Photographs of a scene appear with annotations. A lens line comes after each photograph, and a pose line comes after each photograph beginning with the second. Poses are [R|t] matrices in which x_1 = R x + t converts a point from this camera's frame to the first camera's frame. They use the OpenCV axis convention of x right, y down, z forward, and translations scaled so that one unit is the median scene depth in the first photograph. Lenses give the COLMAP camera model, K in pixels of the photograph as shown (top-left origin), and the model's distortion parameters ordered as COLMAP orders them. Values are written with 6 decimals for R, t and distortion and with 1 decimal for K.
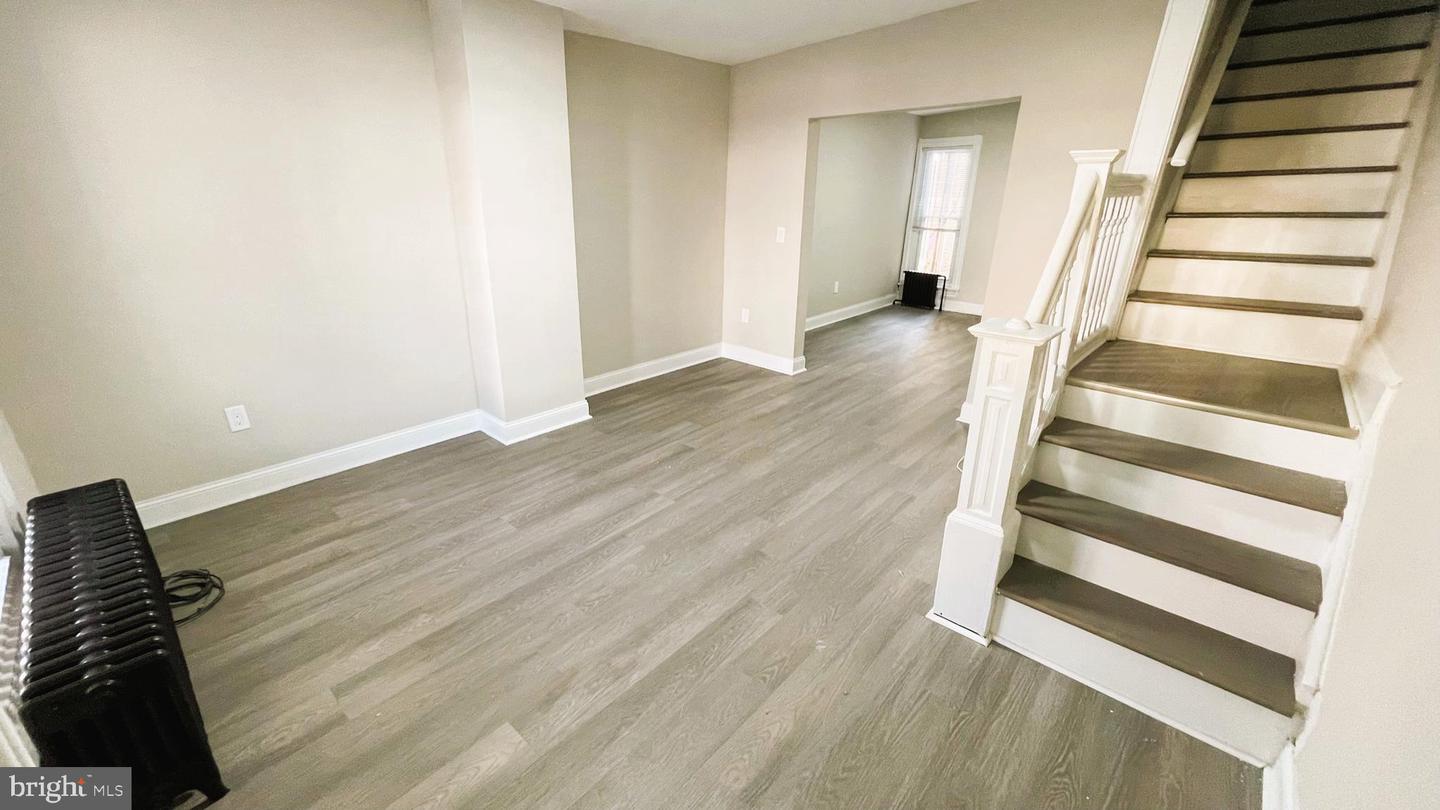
lens RADIAL K [[573.8, 0, 715.5], [0, 573.8, 401.4], [0, 0, 1]] dist [-0.003027, -0.000714]
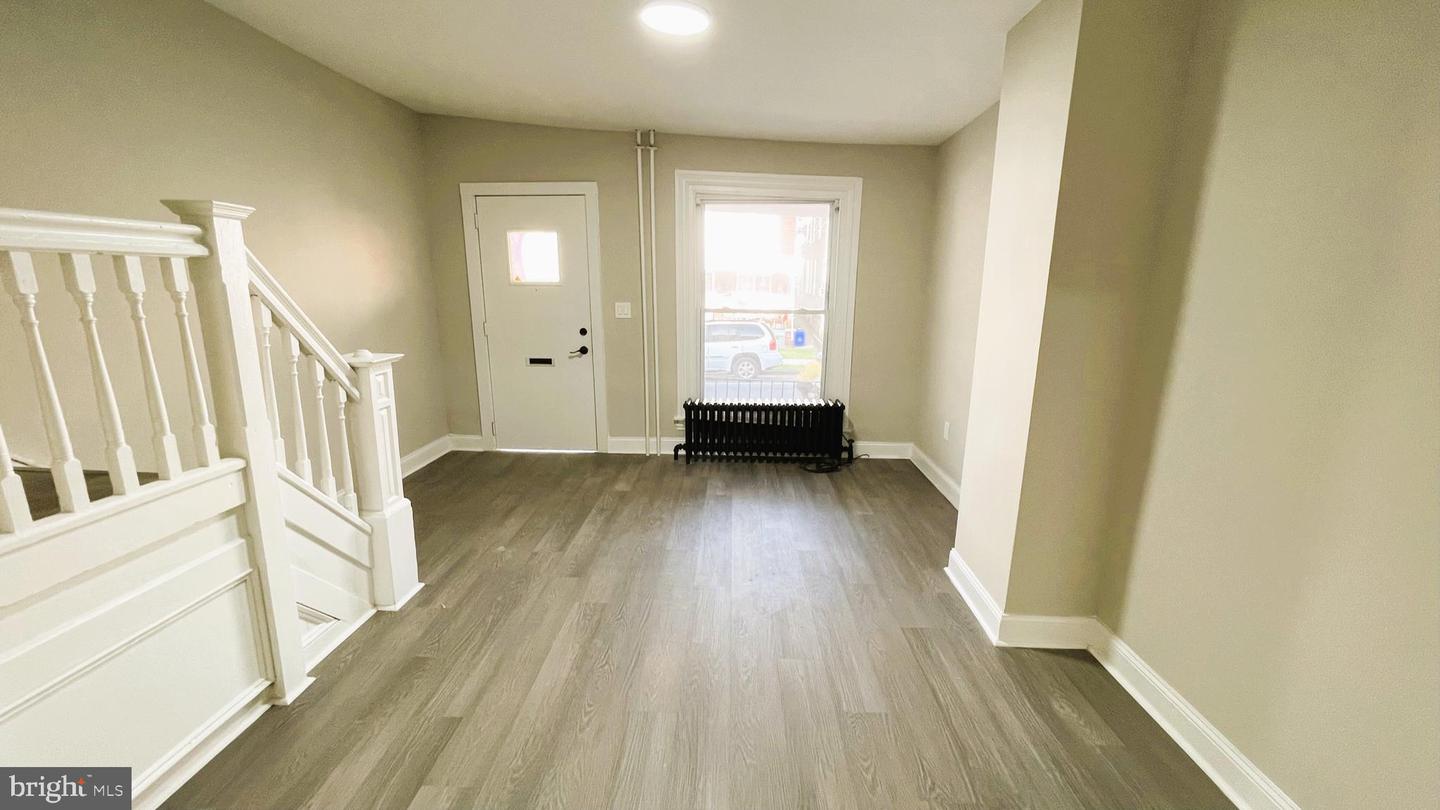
lens RADIAL K [[573.8, 0, 720.4], [0, 573.8, 402.4], [0, 0, 1]] dist [-0.003027, -0.000714]
pose [[-0.762667, 0.124525, -0.634691, 0.503148], [-0.237523, 0.858806, 0.453912, -0.572413], [0.601600, 0.496937, -0.625405, 1.607493]]
